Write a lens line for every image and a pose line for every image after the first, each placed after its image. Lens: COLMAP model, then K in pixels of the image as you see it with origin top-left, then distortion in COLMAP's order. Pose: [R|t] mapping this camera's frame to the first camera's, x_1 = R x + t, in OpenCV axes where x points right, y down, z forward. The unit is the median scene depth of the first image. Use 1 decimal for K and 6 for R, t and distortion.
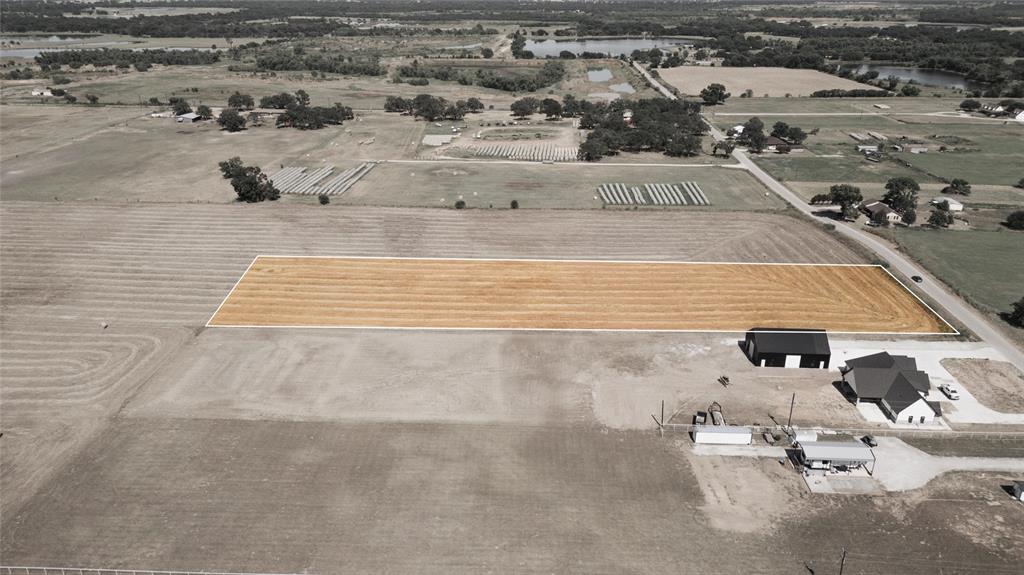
lens RADIAL K [[712.7, 0, 508.5], [0, 712.7, 289.3], [0, 0, 1]] dist [0.084973, -0.088991]
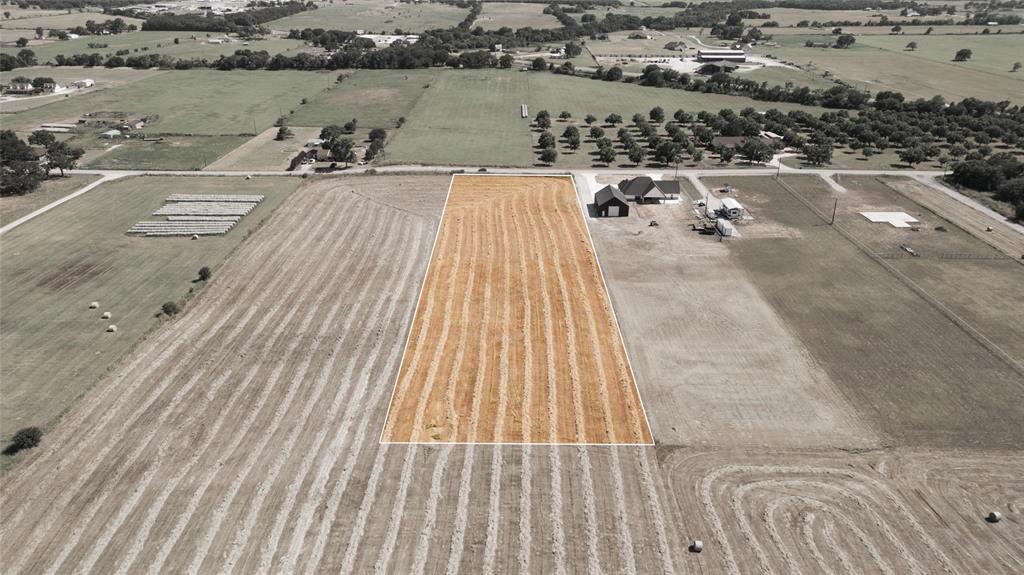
lens RADIAL K [[712.7, 0, 508.5], [0, 712.7, 289.3], [0, 0, 1]] dist [0.084973, -0.088991]
pose [[-0.045390, -0.405190, 0.913105, -0.845382], [0.377111, 0.839466, 0.391259, -0.349282], [-0.925055, 0.362101, 0.114698, 0.840960]]
